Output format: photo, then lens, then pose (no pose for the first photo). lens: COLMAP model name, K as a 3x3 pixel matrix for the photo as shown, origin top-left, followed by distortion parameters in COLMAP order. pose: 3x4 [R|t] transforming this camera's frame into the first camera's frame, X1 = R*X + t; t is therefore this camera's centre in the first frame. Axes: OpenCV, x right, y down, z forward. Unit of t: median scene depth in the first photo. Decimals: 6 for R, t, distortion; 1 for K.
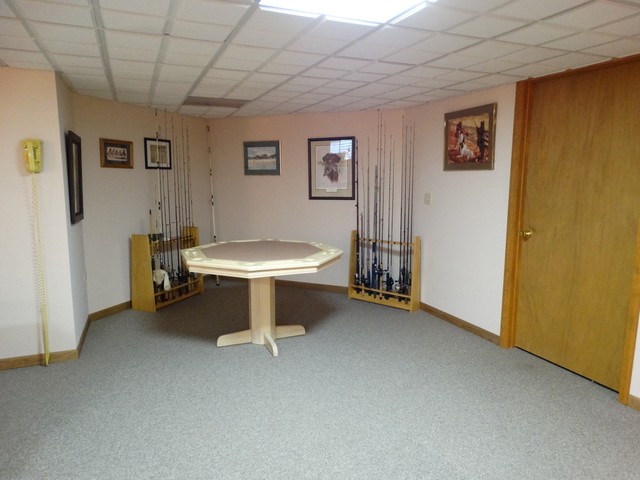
lens RADIAL K [[461.6, 0, 321.9], [0, 461.6, 239.2], [0, 0, 1]] dist [0.009820, 0.015320]
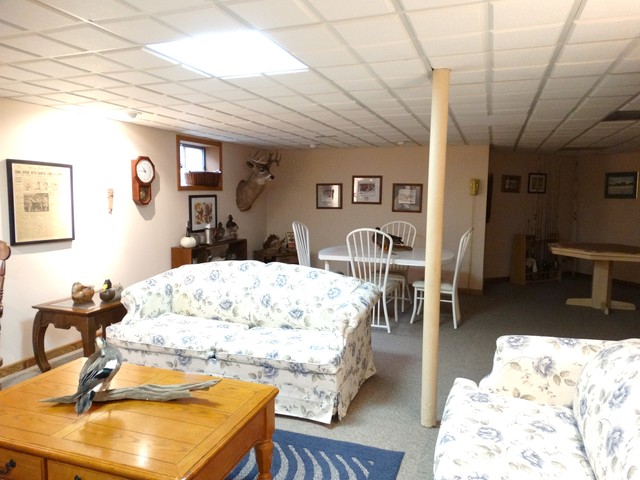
lens RADIAL K [[461.6, 0, 322.7], [0, 461.6, 241.8], [0, 0, 1]] dist [0.009820, 0.015320]
pose [[0.733757, 0.075932, -0.675155, 0.171102], [-0.108559, 0.994071, -0.006182, 0.093349], [0.670683, 0.077830, 0.737650, -0.587197]]
